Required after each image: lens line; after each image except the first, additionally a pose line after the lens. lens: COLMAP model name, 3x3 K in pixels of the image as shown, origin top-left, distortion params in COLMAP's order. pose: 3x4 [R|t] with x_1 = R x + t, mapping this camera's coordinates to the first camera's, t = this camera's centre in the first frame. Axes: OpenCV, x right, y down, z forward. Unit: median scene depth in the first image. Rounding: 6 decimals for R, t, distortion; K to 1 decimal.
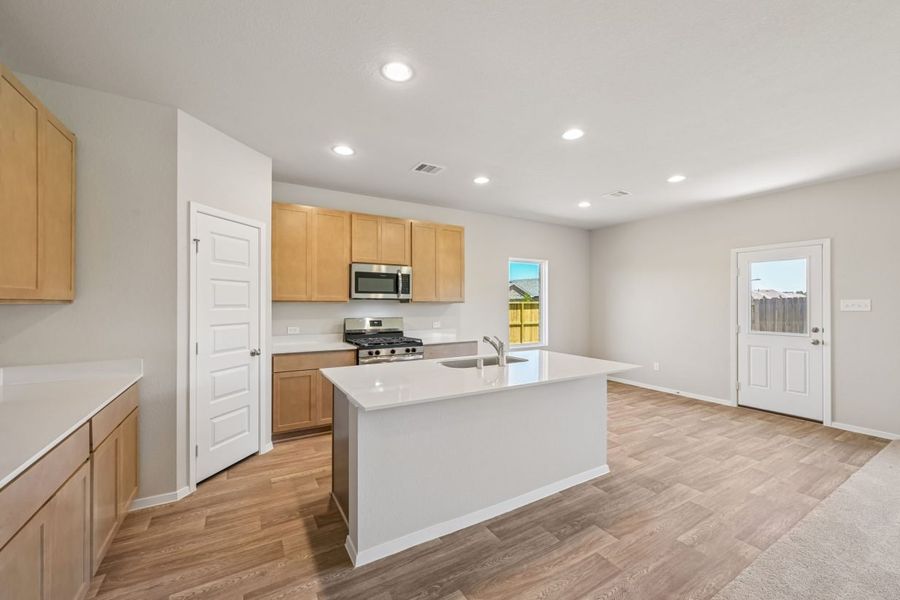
lens RADIAL K [[356.3, 0, 449.3], [0, 356.3, 302.3], [0, 0, 1]] dist [-0.000546, 0.000012]
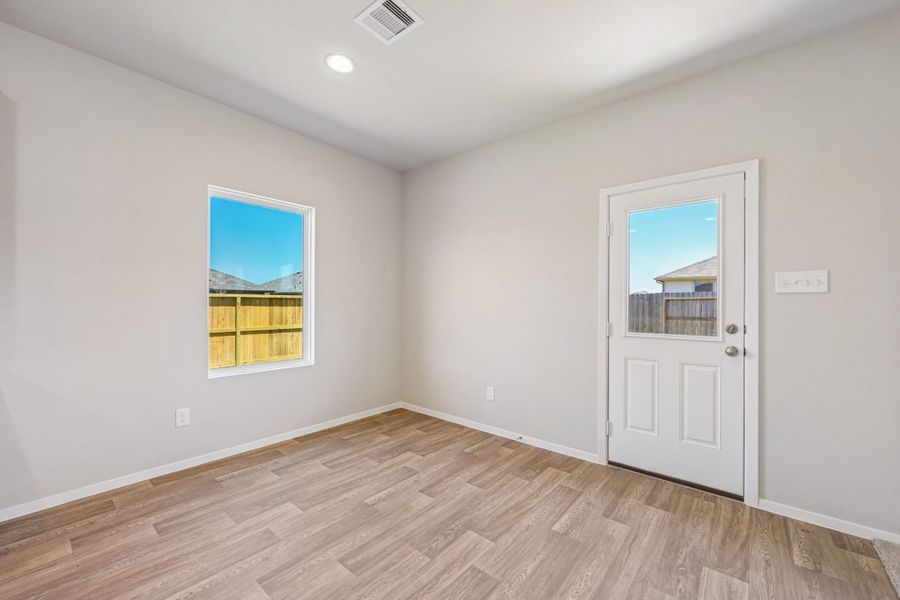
lens RADIAL K [[362.7, 0, 451.4], [0, 362.7, 302.4], [0, 0, 1]] dist [0.000431, 0.000010]
pose [[0.942428, 0.006148, 0.334351, 0.442844], [-0.006475, 0.999979, -0.000137, 0.040394], [-0.334345, -0.002035, 0.942448, 0.629584]]
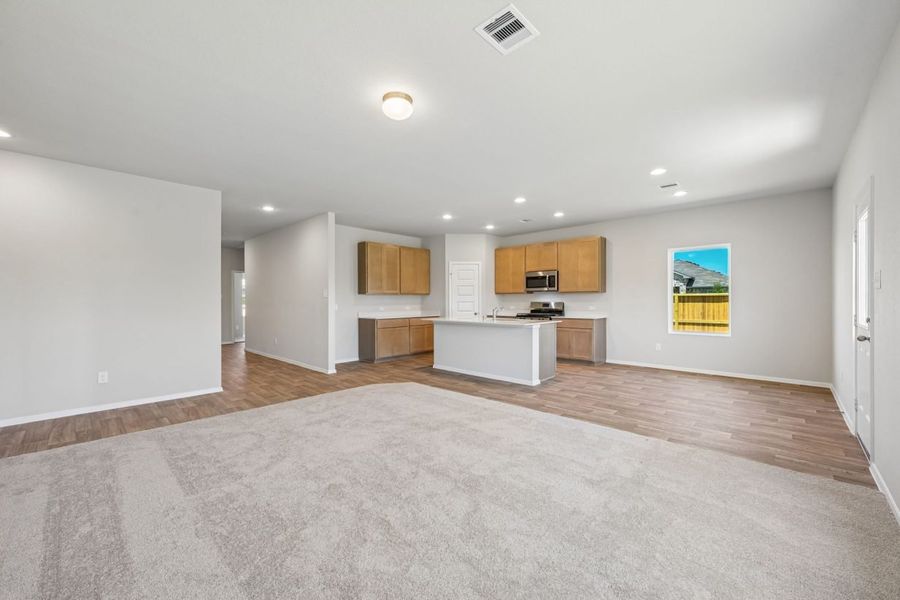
lens RADIAL K [[356.3, 0, 449.3], [0, 356.3, 302.3], [0, 0, 1]] dist [-0.000546, 0.000012]
pose [[0.275125, 0.003417, -0.961402, 1.466267], [0.007650, 0.999954, 0.005743, 0.035308], [0.961378, -0.008935, 0.275087, 0.085901]]
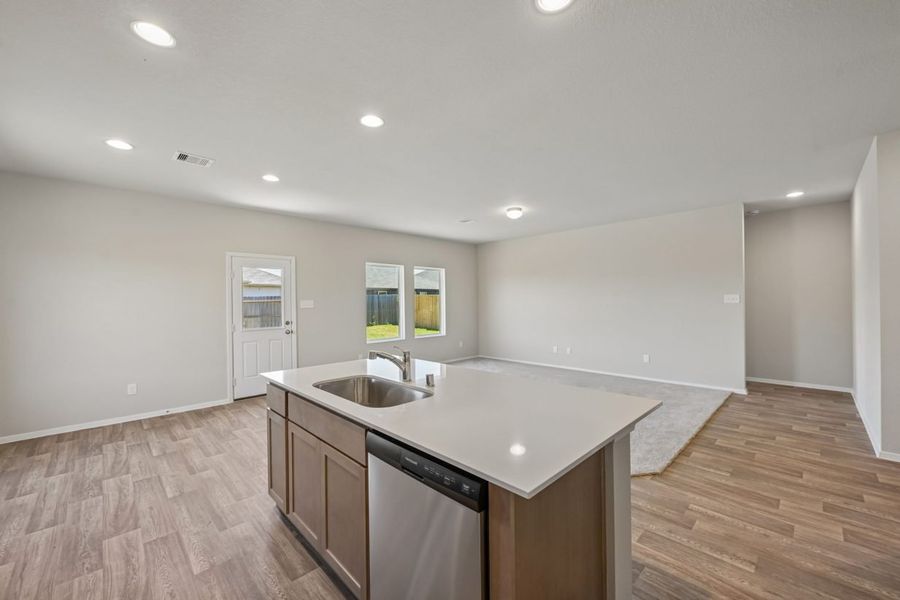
lens RADIAL K [[356.3, 0, 449.3], [0, 356.3, 302.3], [0, 0, 1]] dist [-0.000546, 0.000012]
pose [[-0.237411, -0.000190, 0.971409, -0.435854], [0.010190, 0.999944, 0.002686, 0.002190], [-0.971356, 0.010537, -0.237396, 0.736353]]
